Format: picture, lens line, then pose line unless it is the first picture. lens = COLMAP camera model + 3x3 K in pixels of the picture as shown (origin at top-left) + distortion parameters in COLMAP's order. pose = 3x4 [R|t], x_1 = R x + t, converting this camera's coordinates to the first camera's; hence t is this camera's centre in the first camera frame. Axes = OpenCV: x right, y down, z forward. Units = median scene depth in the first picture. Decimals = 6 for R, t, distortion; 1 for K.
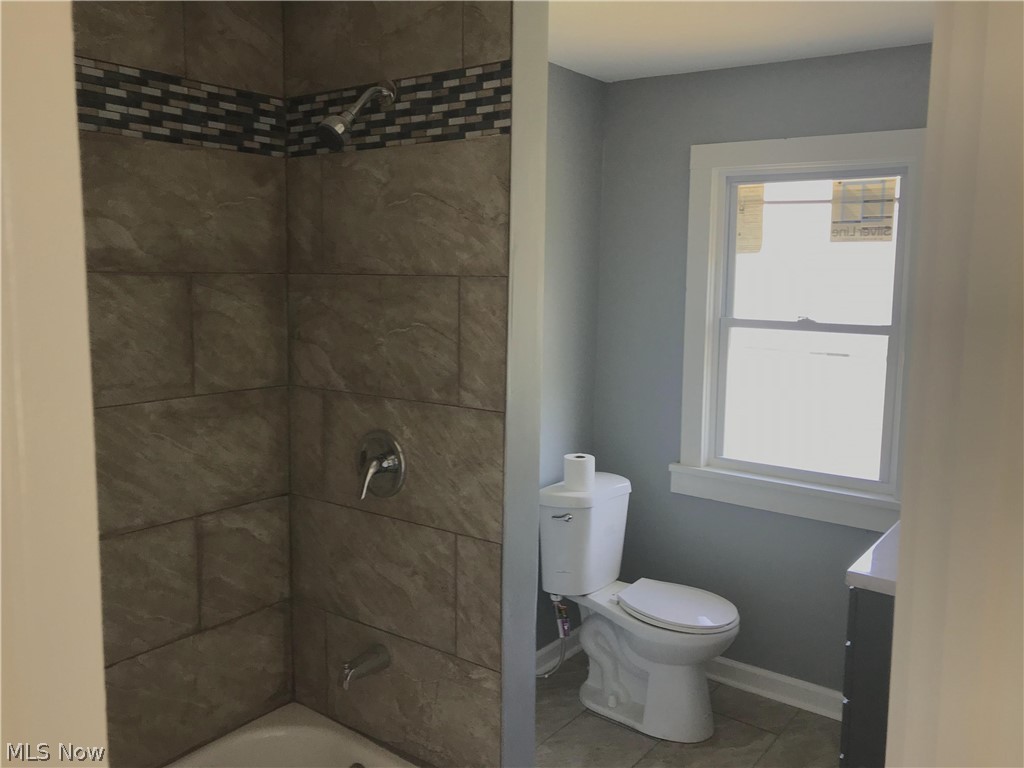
lens RADIAL K [[847.6, 0, 516.6], [0, 847.6, 386.4], [0, 0, 1]] dist [0.042742, -0.039173]
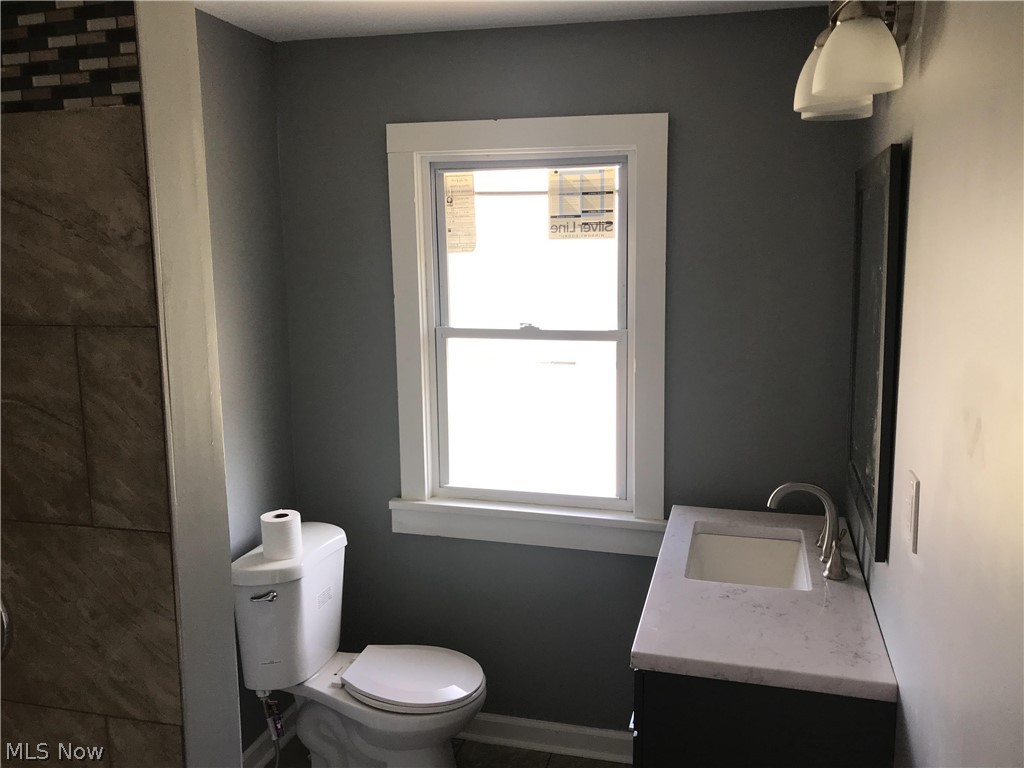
lens RADIAL K [[847.6, 0, 506.4], [0, 847.6, 380.8], [0, 0, 1]] dist [0.042742, -0.039173]
pose [[0.934610, -0.080673, 0.346404, 0.006423], [0.072337, 0.996696, 0.036949, -0.059066], [-0.348240, -0.009475, 0.937358, 0.188276]]
